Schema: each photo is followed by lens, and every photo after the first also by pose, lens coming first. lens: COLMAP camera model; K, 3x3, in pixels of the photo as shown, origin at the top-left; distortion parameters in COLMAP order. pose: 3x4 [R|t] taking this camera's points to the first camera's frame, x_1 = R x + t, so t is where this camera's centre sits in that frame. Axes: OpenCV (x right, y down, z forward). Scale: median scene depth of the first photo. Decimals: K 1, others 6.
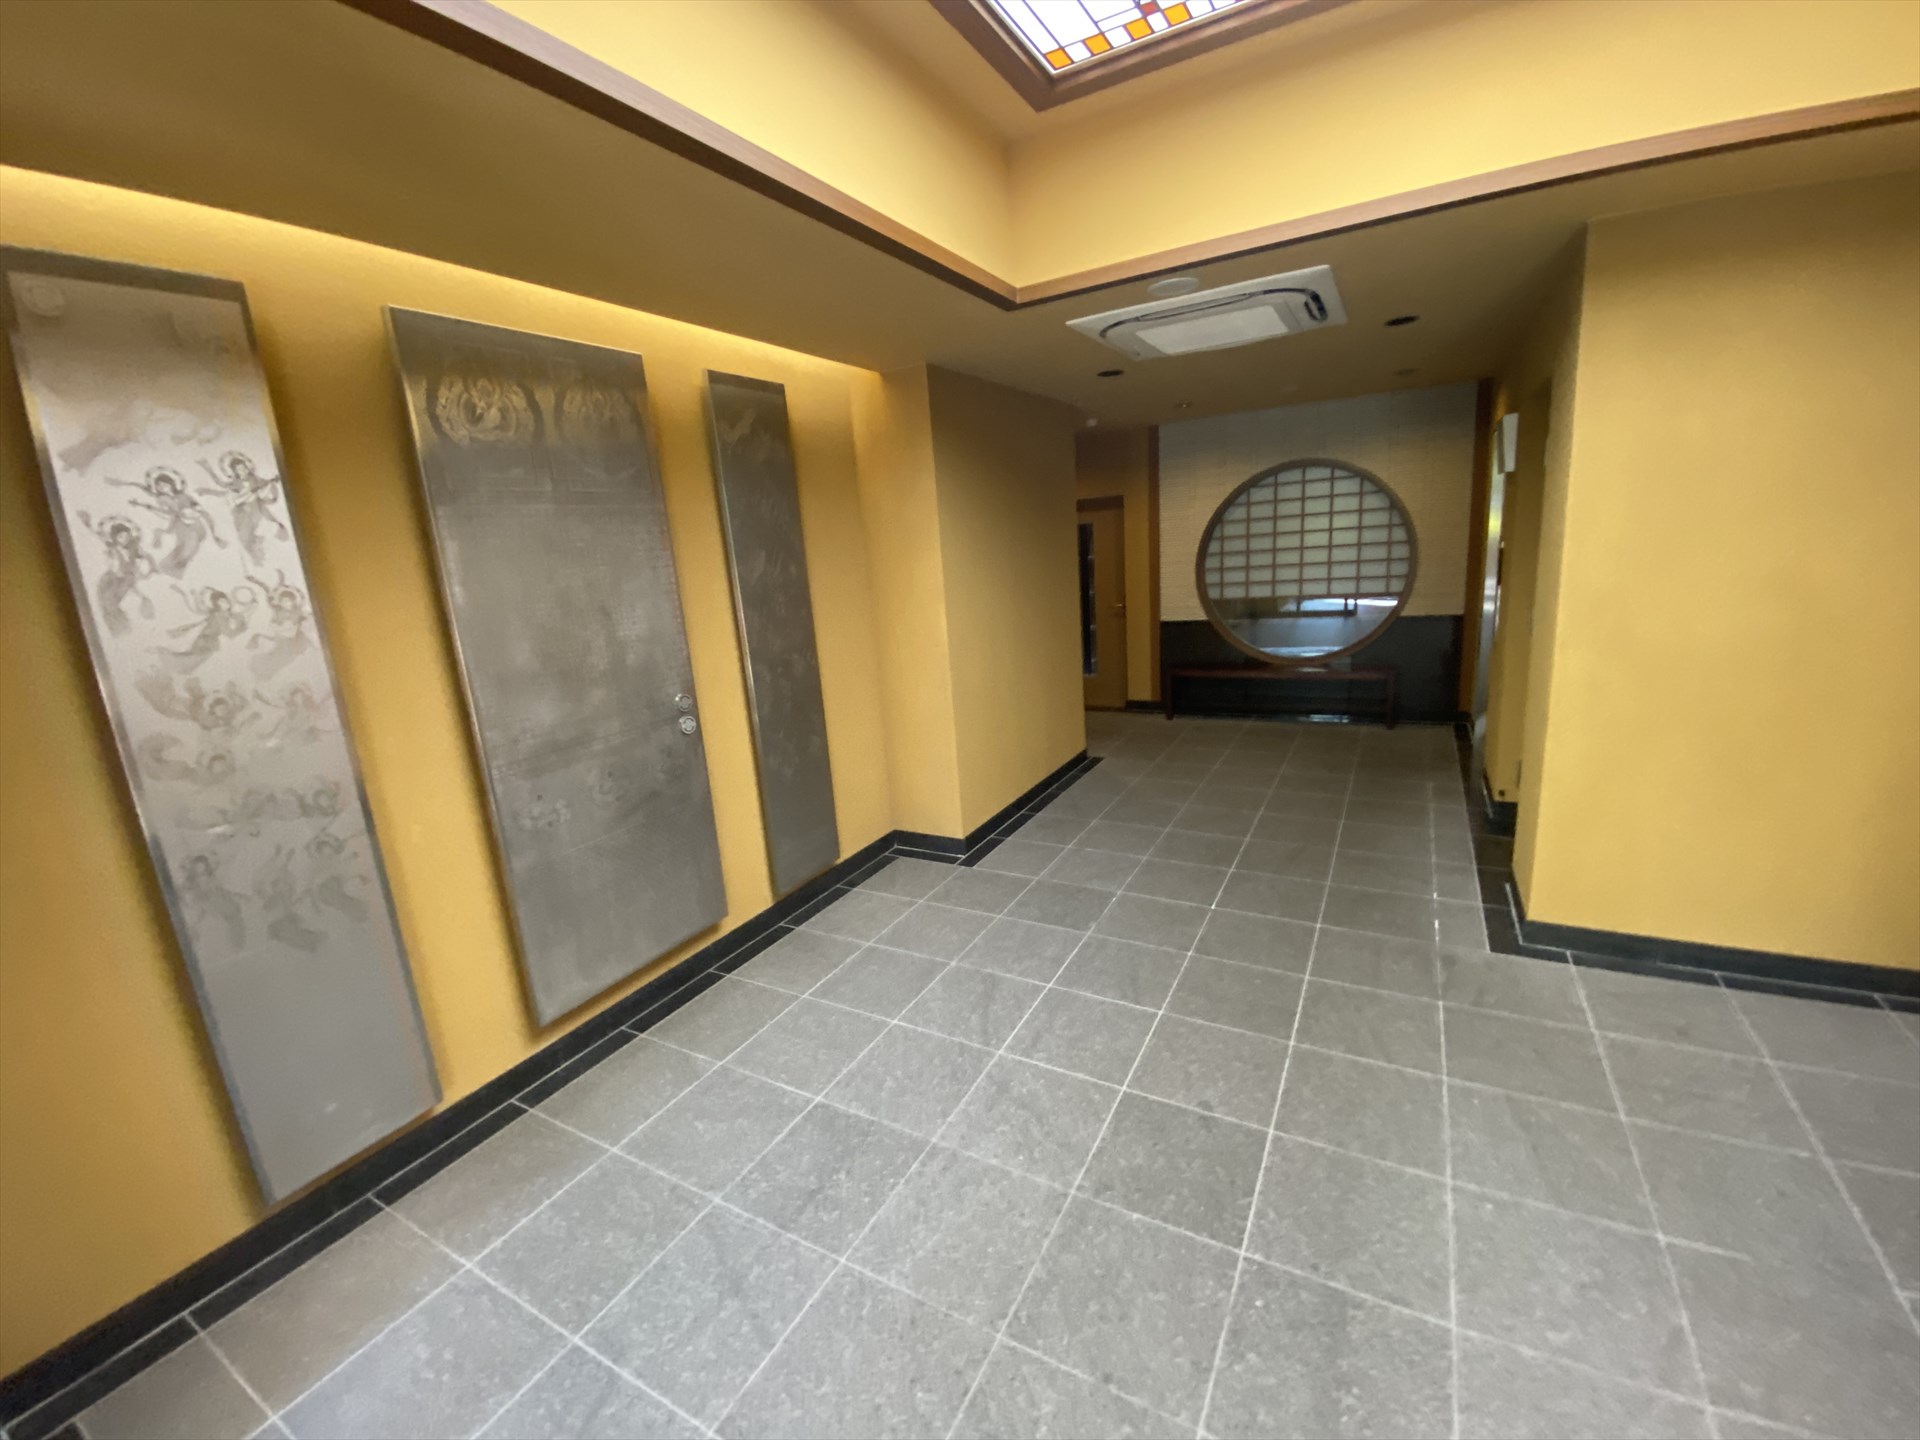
lens RADIAL K [[779.5, 0, 954.9], [0, 779.5, 728.3], [0, 0, 1]] dist [0.023250, 0.000012]
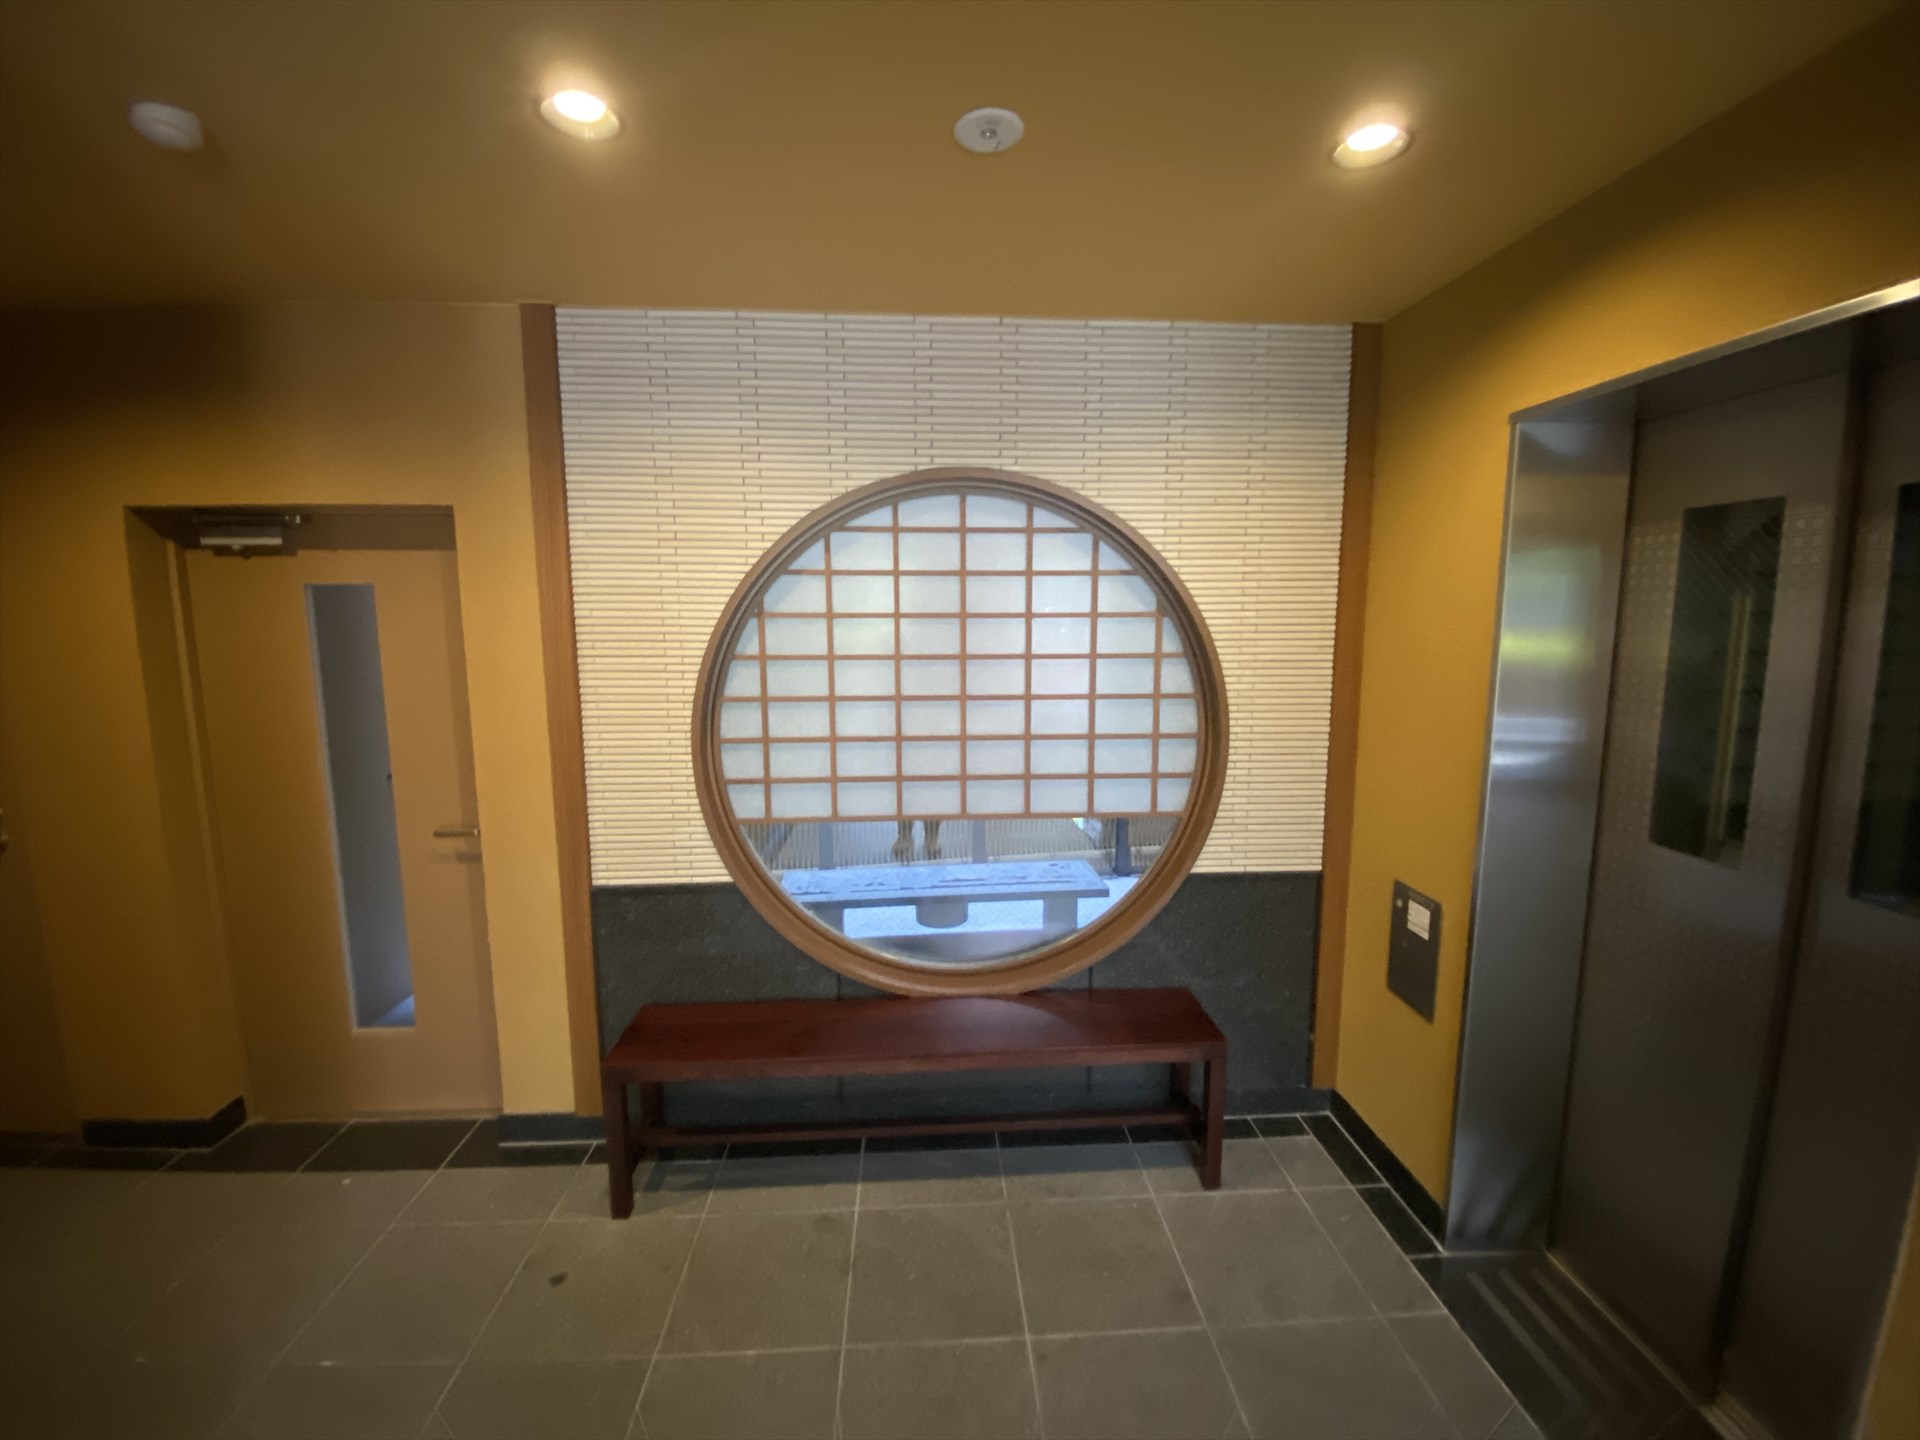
lens RADIAL K [[779.5, 0, 966.3], [0, 779.5, 721.2], [0, 0, 1]] dist [0.023250, 0.000012]
pose [[0.834454, -0.001110, 0.551076, 0.226365], [0.063653, 0.993499, -0.094384, -0.178289], [-0.547388, 0.113837, 0.829100, 0.669200]]
